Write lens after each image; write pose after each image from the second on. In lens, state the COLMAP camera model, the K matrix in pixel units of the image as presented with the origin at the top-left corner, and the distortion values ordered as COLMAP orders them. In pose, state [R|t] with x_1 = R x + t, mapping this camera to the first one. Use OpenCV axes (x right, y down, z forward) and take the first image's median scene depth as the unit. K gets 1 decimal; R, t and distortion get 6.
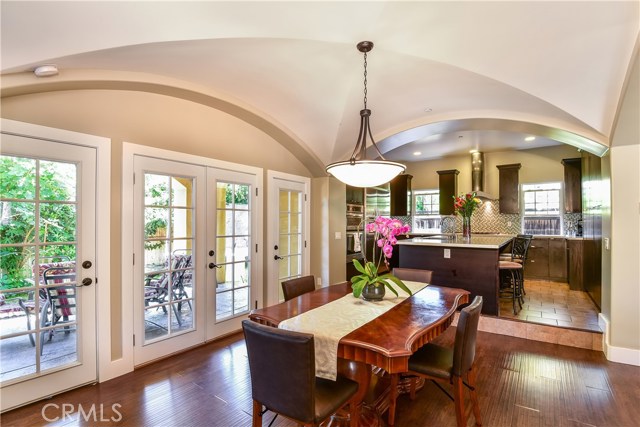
lens RADIAL K [[307.2, 0, 321.0], [0, 307.2, 218.9], [0, 0, 1]] dist [-0.000496, -0.000276]
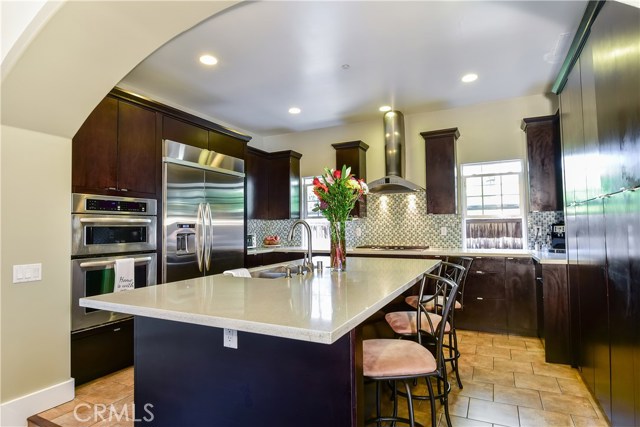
lens RADIAL K [[344.9, 0, 320.0], [0, 344.9, 213.5], [0, 0, 1]] dist [0.002507, 0.000408]
pose [[0.988713, -0.007729, 0.149622, 0.289556], [0.011517, 0.999634, -0.024468, -0.005181], [-0.149378, 0.025915, 0.988441, 0.393168]]
